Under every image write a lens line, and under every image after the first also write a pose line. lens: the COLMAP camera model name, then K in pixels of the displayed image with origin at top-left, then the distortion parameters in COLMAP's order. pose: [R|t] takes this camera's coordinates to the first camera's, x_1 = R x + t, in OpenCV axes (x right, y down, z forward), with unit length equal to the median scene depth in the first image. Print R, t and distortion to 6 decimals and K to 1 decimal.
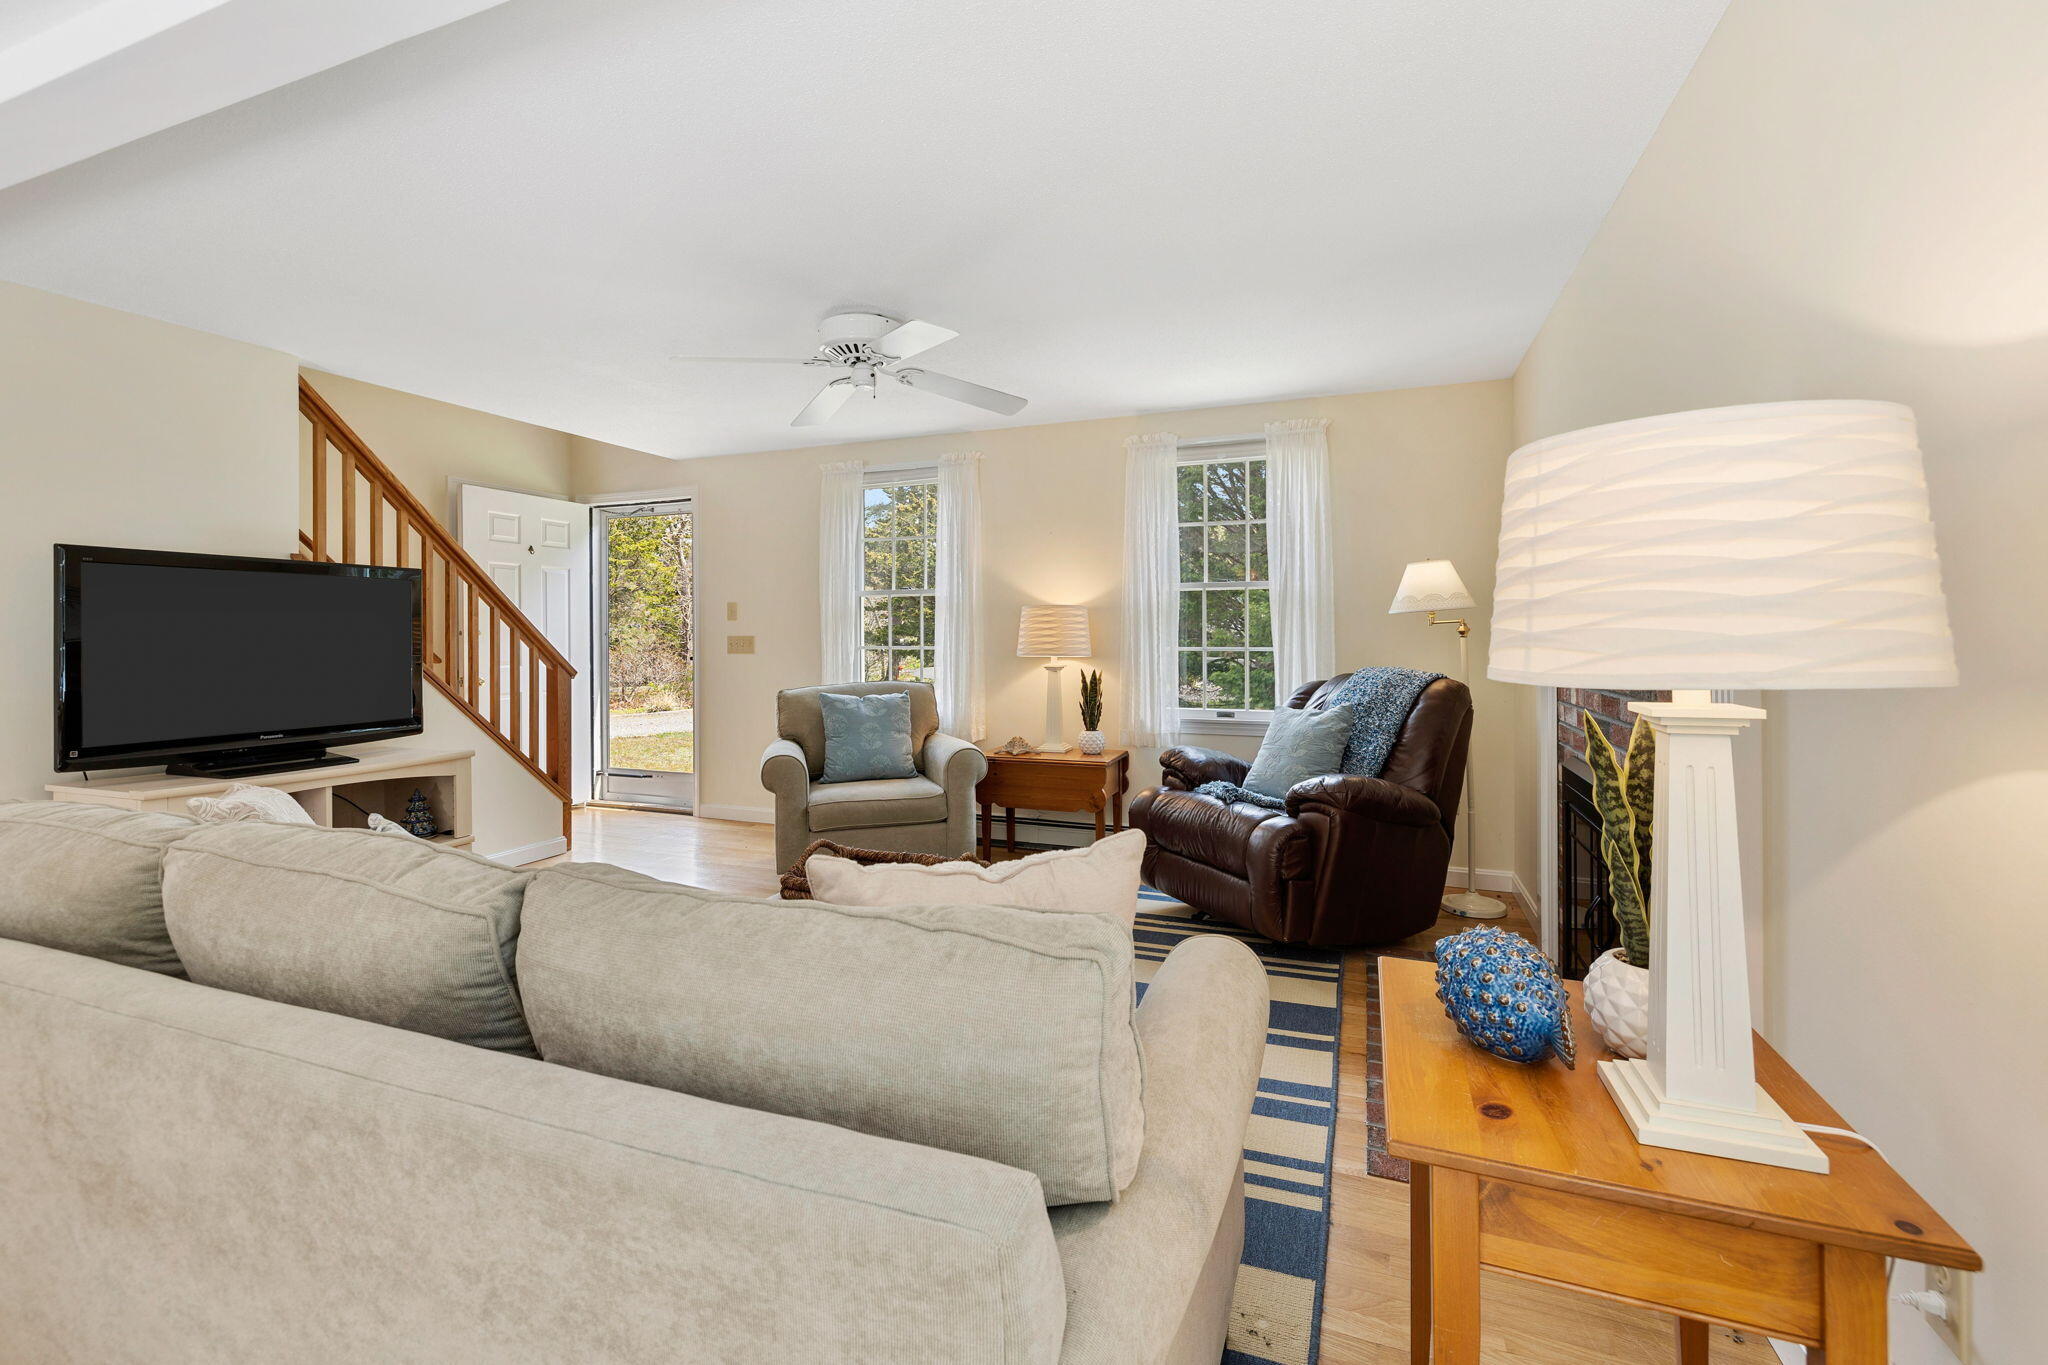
lens RADIAL K [[926.4, 0, 964.9], [0, 926.4, 617.1], [0, 0, 1]] dist [-0.008907, 0.001403]
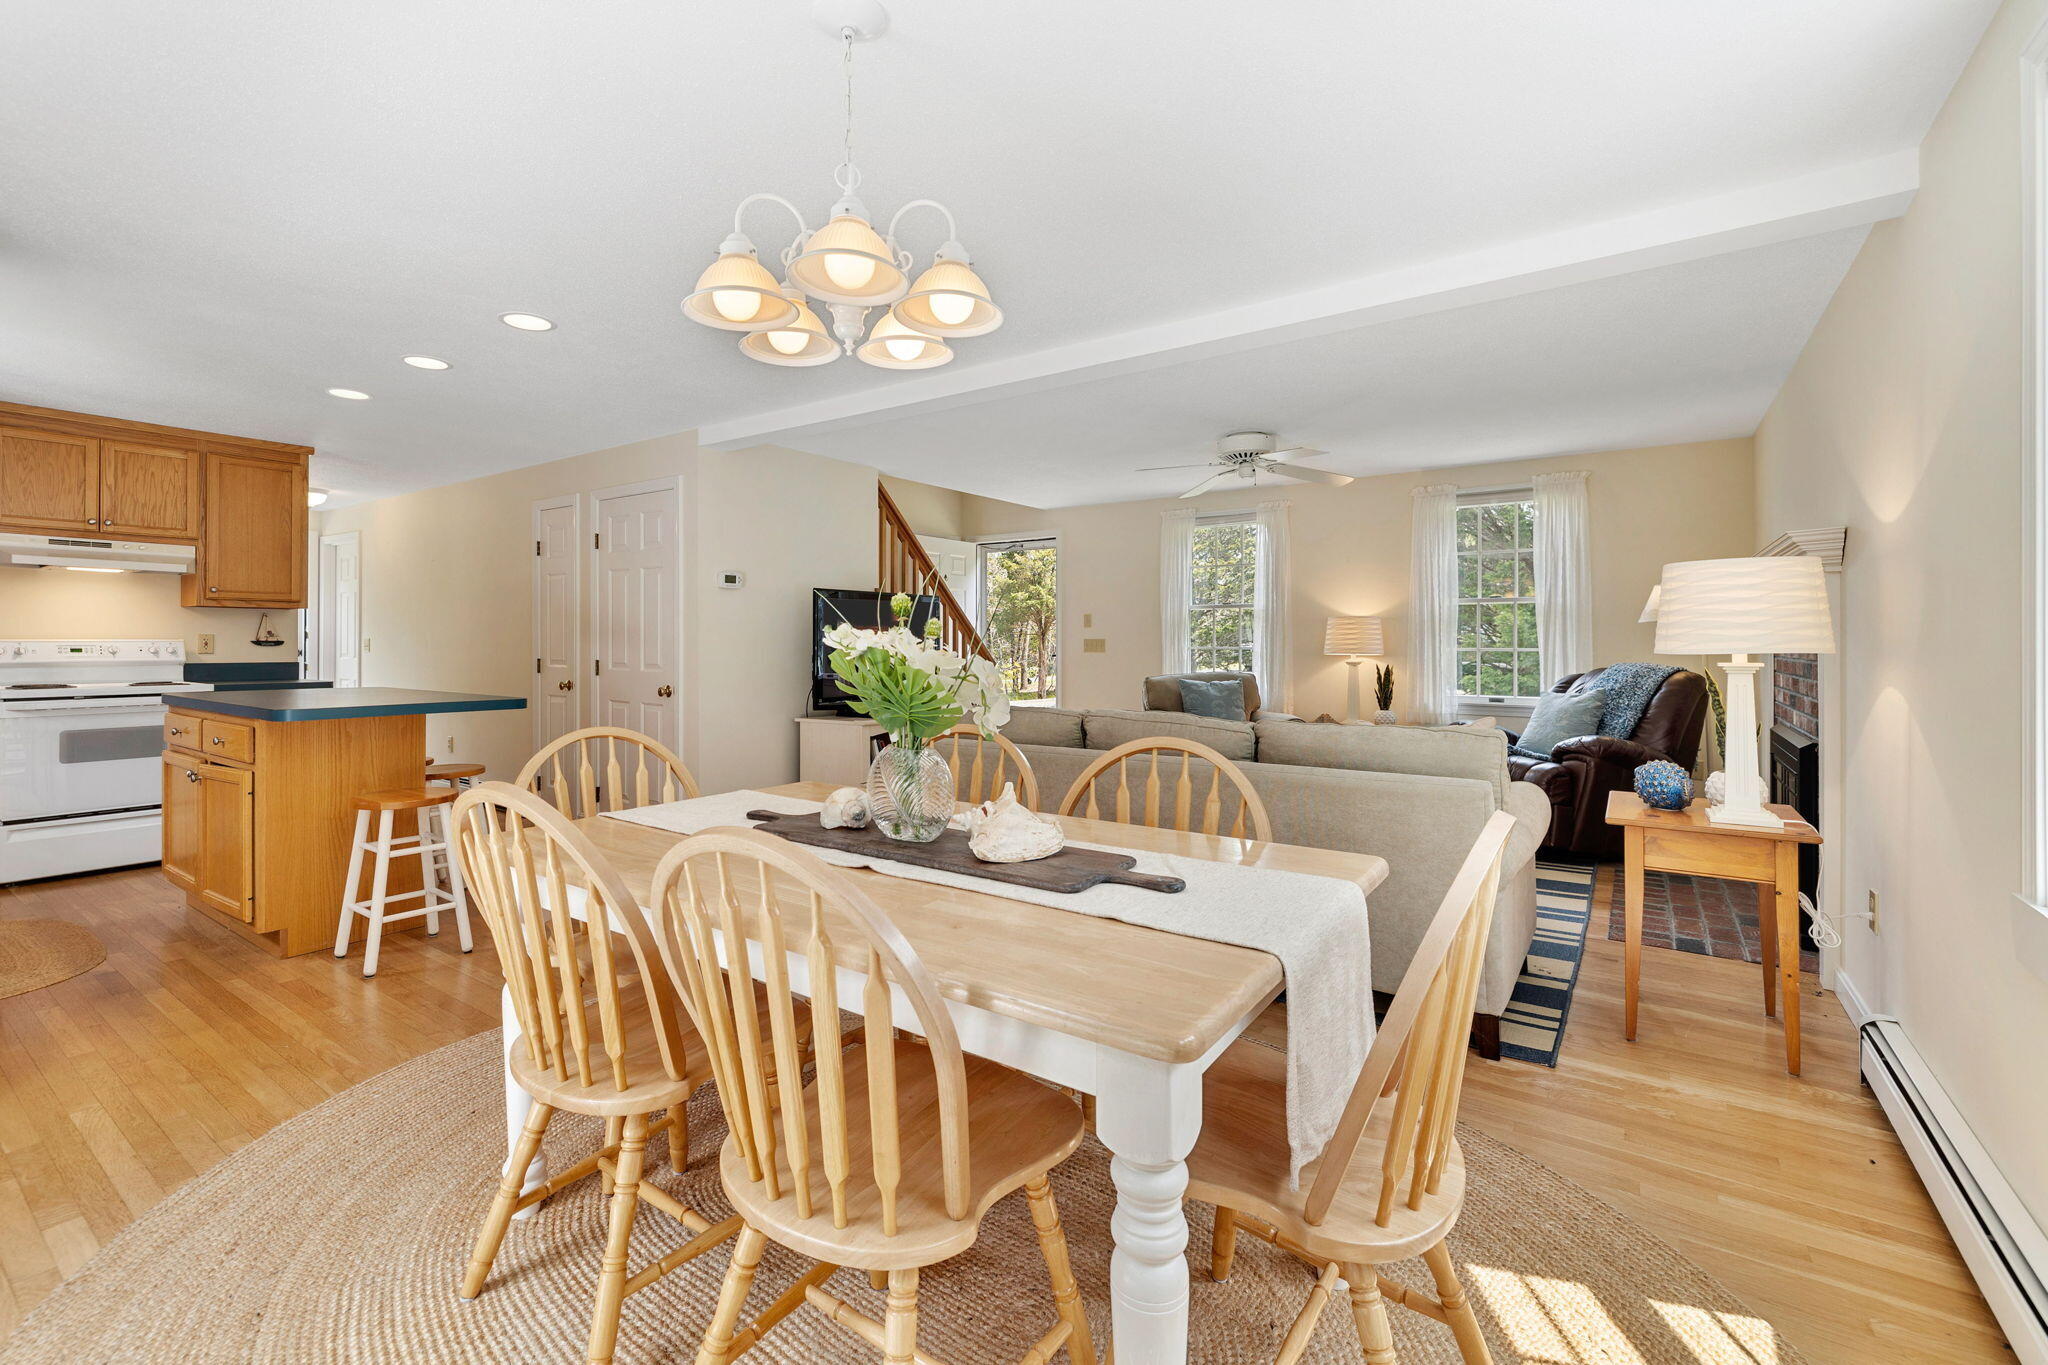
lens RADIAL K [[862.5, 0, 985.0], [0, 862.5, 633.4], [0, 0, 1]] dist [-0.002258, -0.000301]
pose [[0.971789, 0.000276, -0.235850, -0.146509], [0.002589, 0.999927, 0.011837, -0.004614], [0.235836, -0.012114, 0.971717, -0.383990]]
